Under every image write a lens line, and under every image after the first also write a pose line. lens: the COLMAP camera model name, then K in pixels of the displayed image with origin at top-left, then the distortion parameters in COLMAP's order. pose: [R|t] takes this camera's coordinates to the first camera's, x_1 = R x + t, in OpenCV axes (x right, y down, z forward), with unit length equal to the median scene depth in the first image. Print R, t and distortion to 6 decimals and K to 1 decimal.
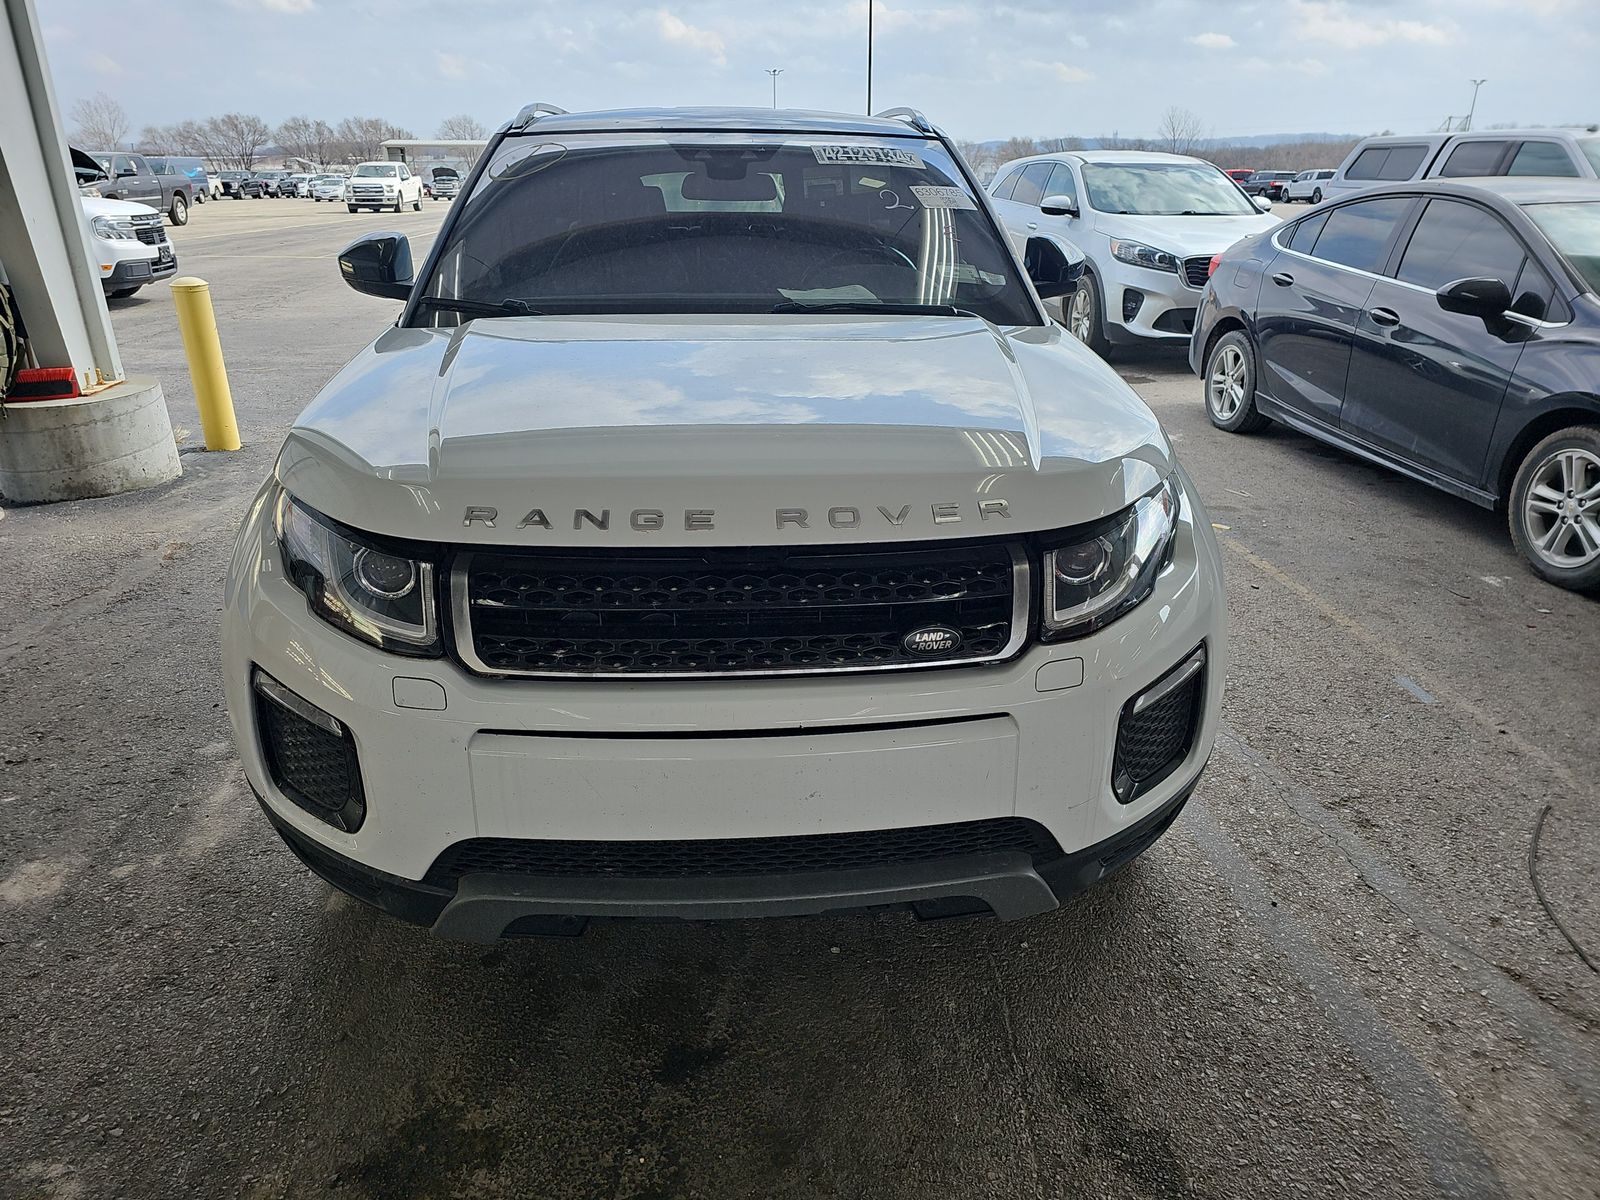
lens RADIAL K [[1057.6, 0, 799.0], [0, 1057.6, 601.2], [0, 0, 1]] dist [0.046021, -0.047561]
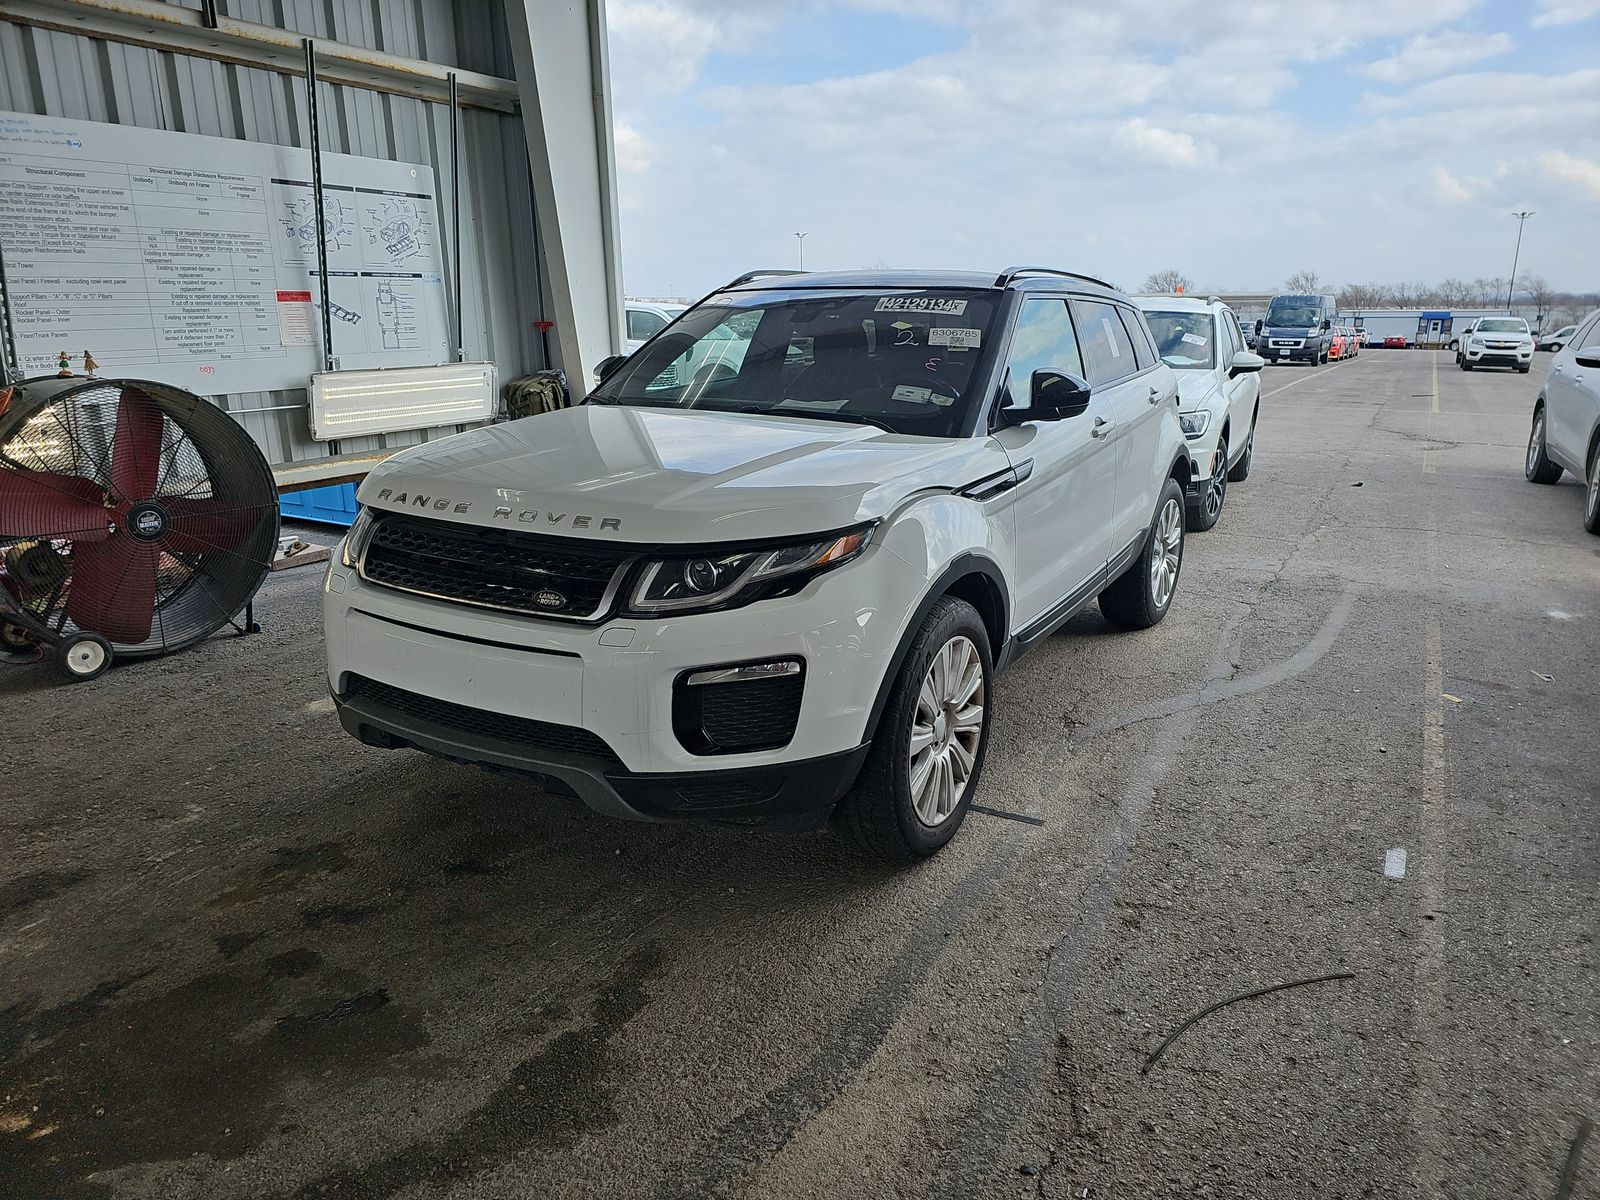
lens RADIAL K [[1057.6, 0, 812.8], [0, 1057.6, 598.5], [0, 0, 1]] dist [0.046021, -0.047561]
pose [[0.826533, 0.141116, -0.544913, 0.813892], [-0.209916, 0.975504, -0.065777, 0.035578], [0.522282, 0.168753, 0.835909, -0.070202]]
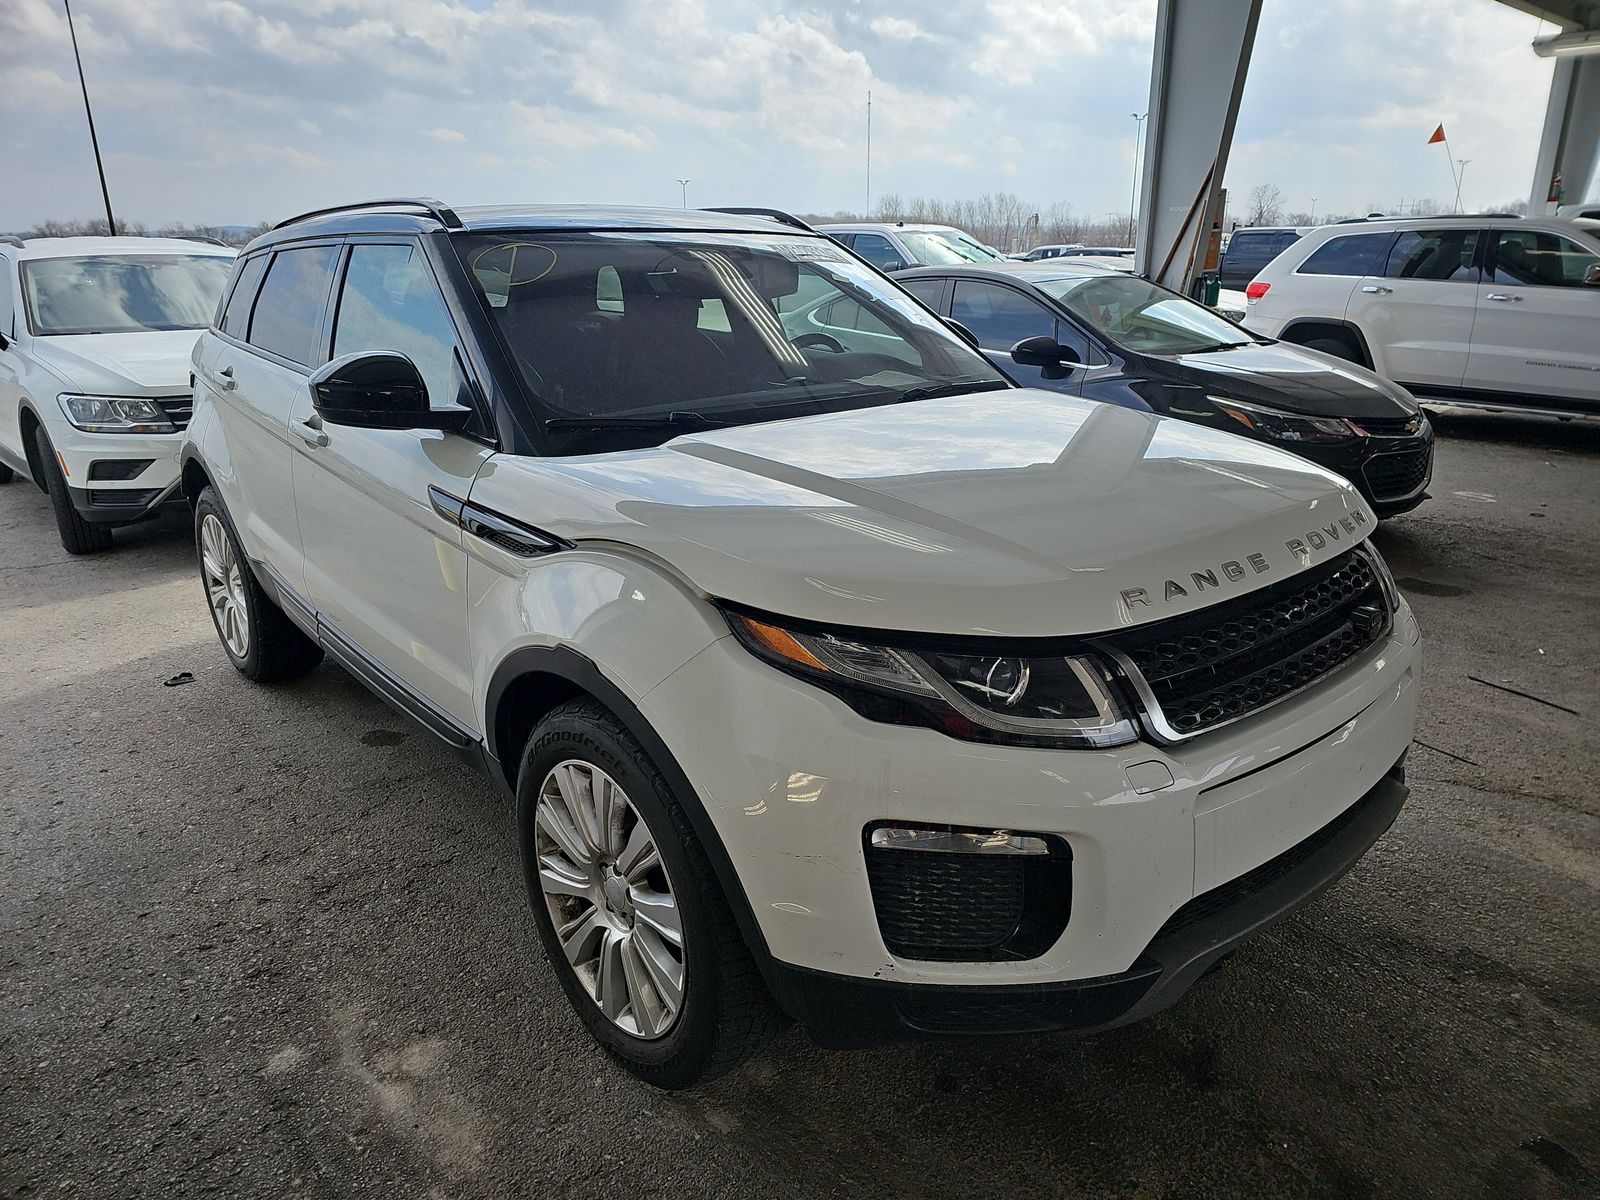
lens RADIAL K [[1057.6, 0, 803.0], [0, 1057.6, 611.3], [0, 0, 1]] dist [0.046021, -0.047561]
pose [[0.799380, -0.201791, 0.565927, -0.710328], [0.236662, 0.971516, 0.012122, -0.096111], [-0.552253, 0.124243, 0.824367, 0.198817]]
